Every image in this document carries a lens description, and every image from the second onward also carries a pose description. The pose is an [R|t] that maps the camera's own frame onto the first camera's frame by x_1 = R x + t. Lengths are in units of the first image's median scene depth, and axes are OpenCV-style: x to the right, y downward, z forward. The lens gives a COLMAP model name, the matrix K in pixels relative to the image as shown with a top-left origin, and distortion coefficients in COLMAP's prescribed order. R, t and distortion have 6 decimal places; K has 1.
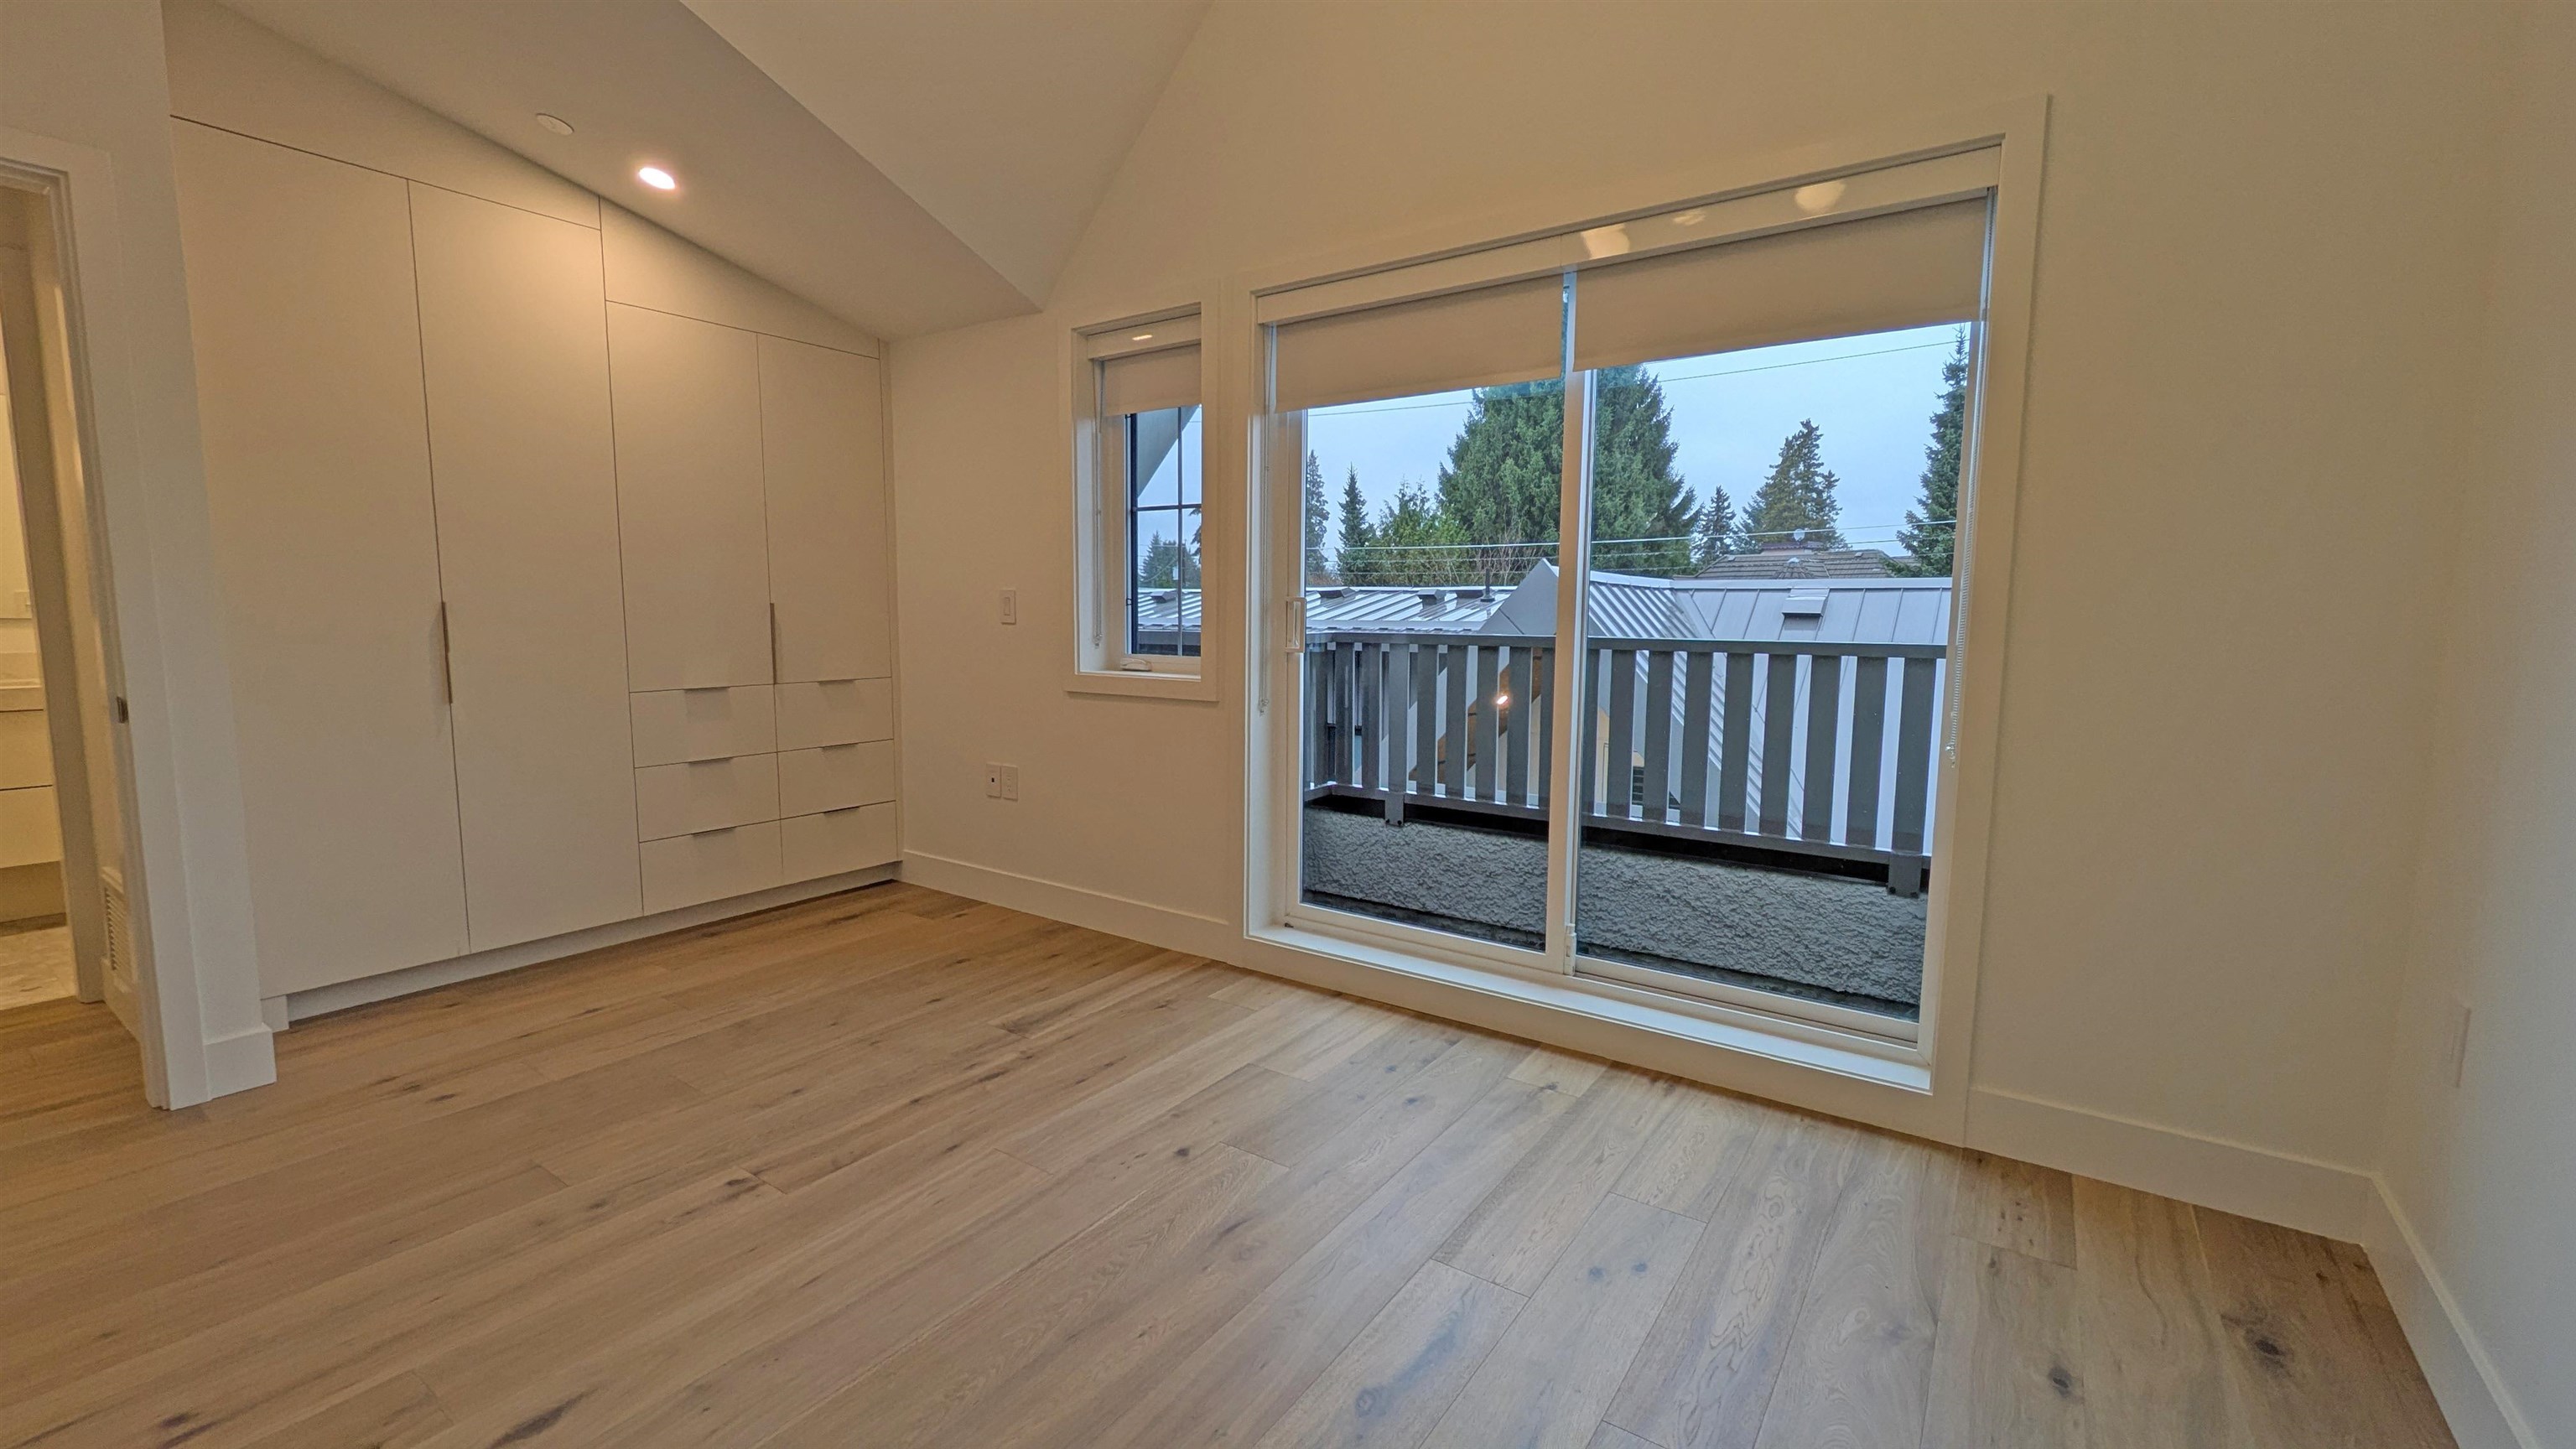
lens RADIAL K [[1066.8, 0, 1292.2], [0, 1066.8, 714.6], [0, 0, 1]] dist [0.011477, -0.000567]
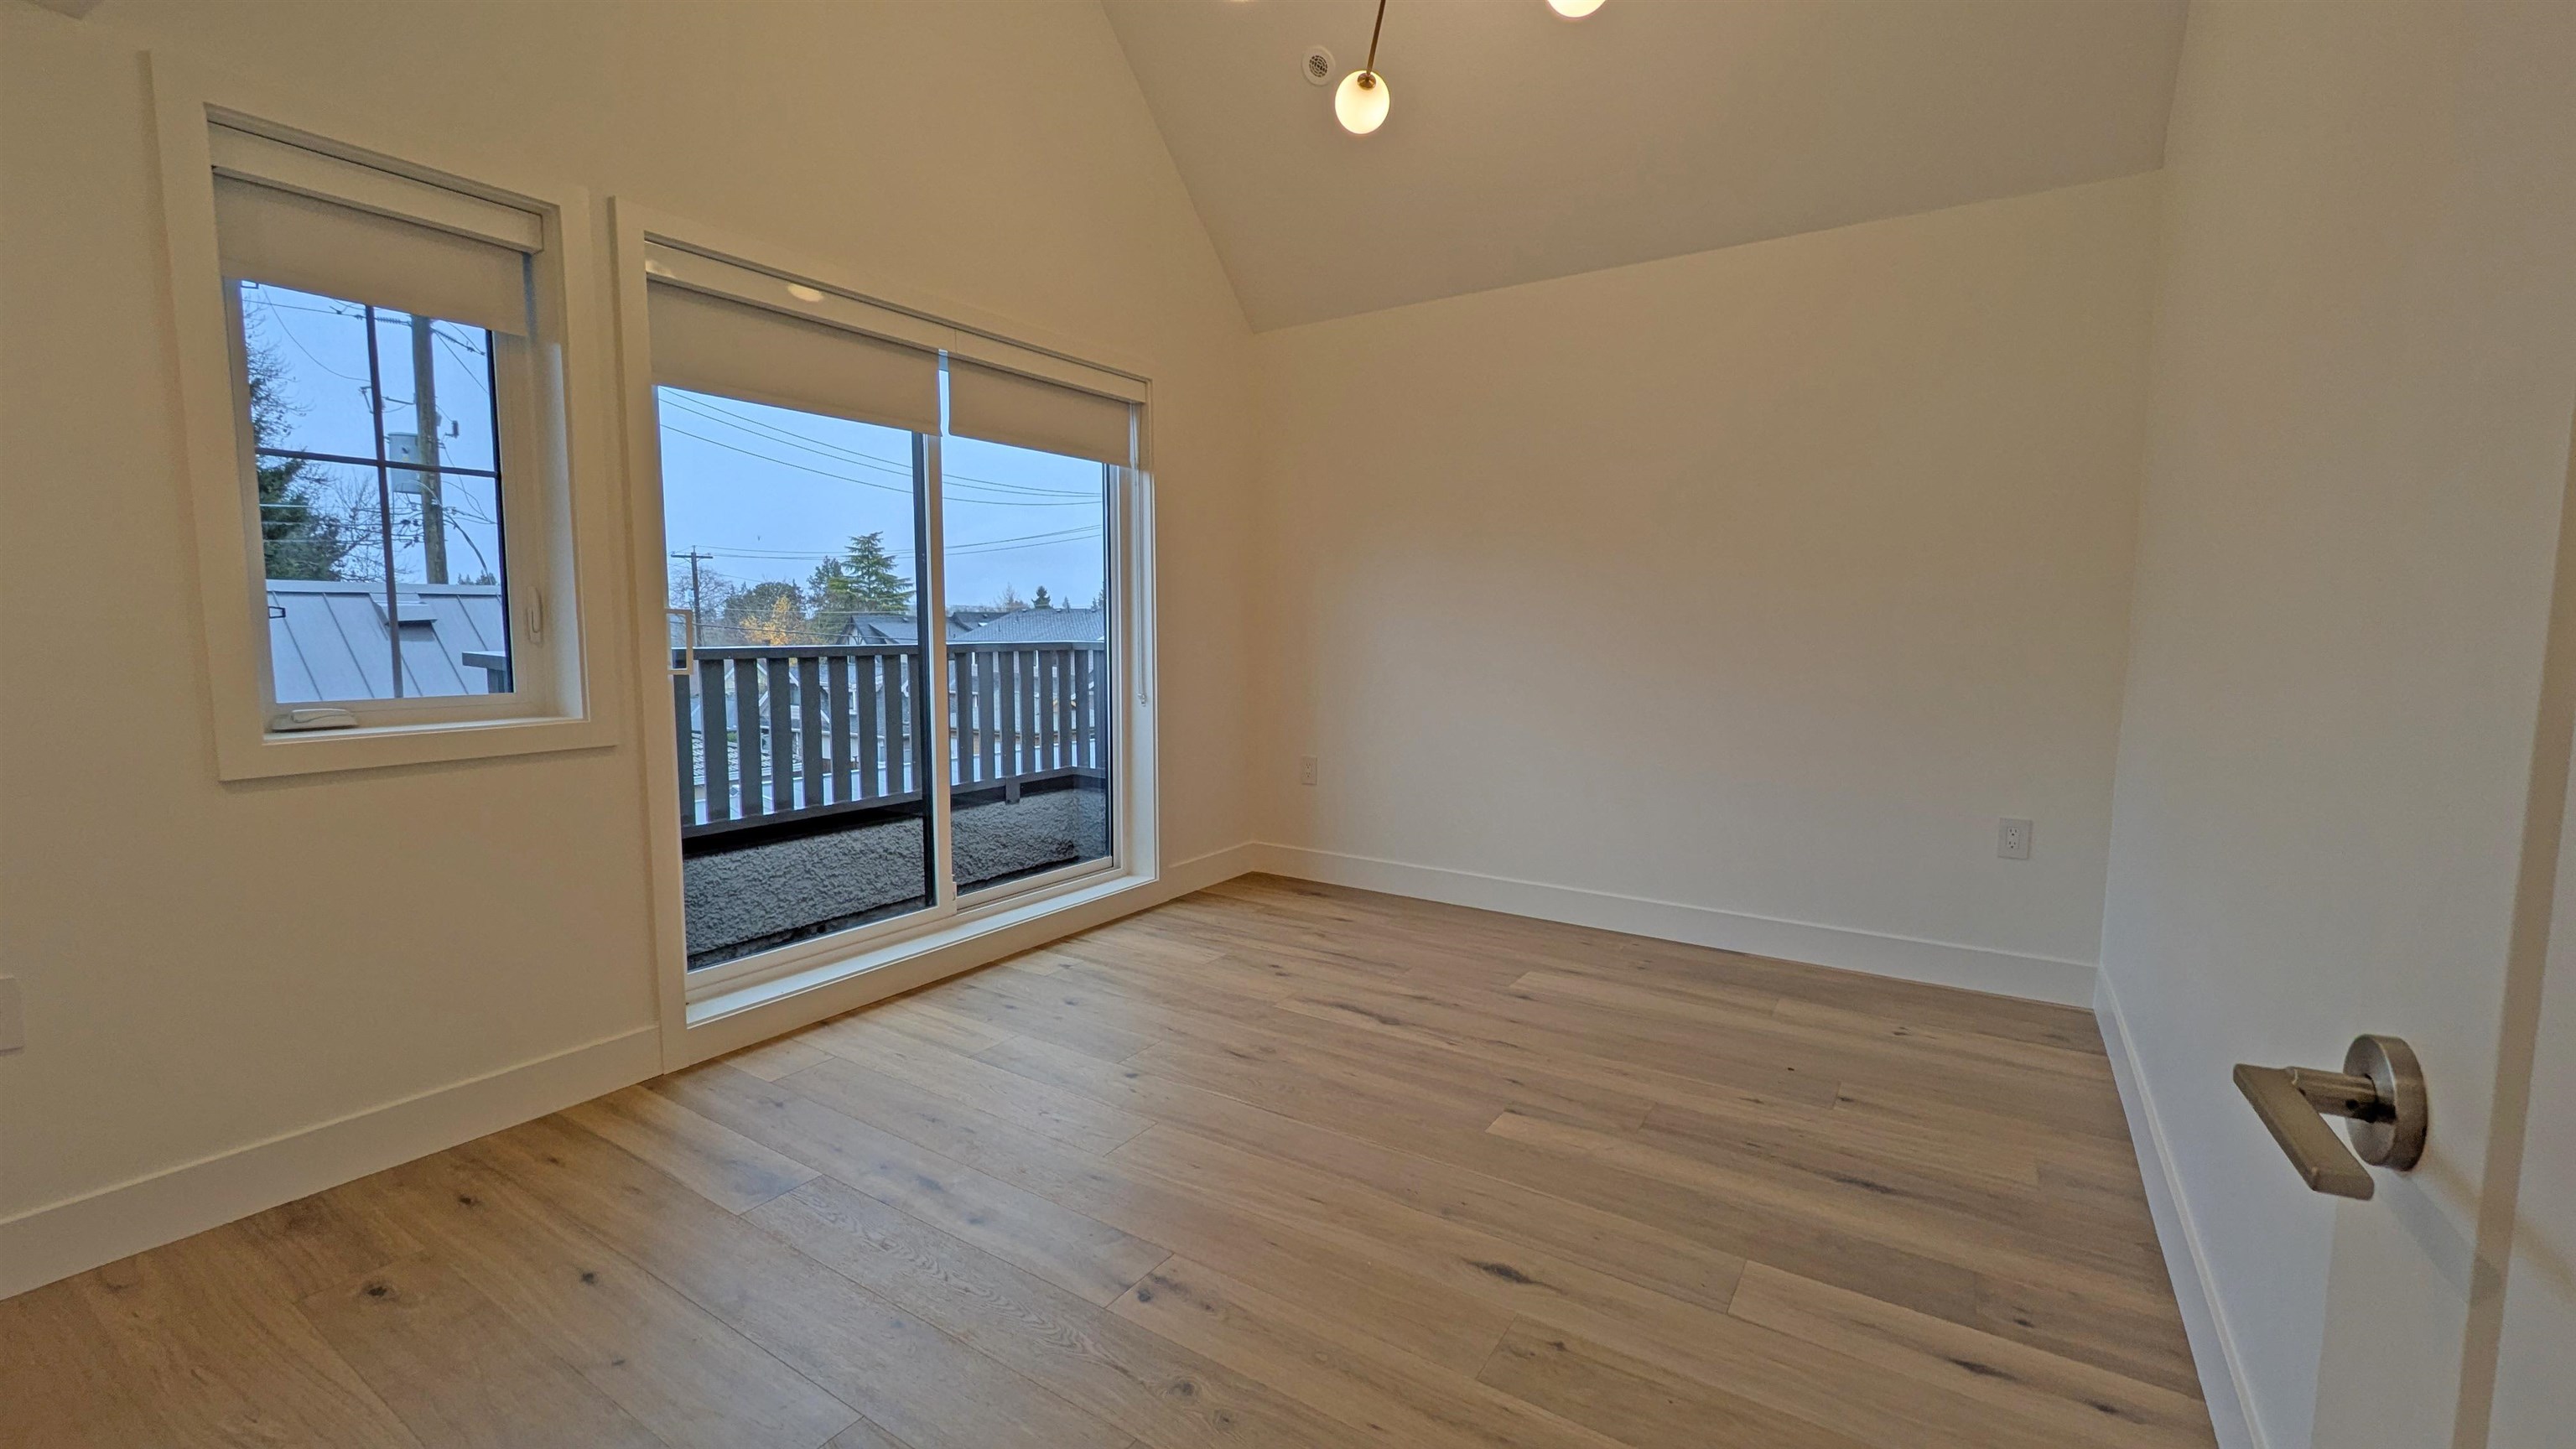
lens RADIAL K [[1017.3, 0, 1299.6], [0, 1017.3, 721.0], [0, 0, 1]] dist [-0.000322, -0.000538]
pose [[-0.029907, -0.104209, 0.994106, -0.920597], [0.095435, 0.989709, 0.106619, -0.069866], [-0.994986, 0.098061, -0.019654, 0.605046]]
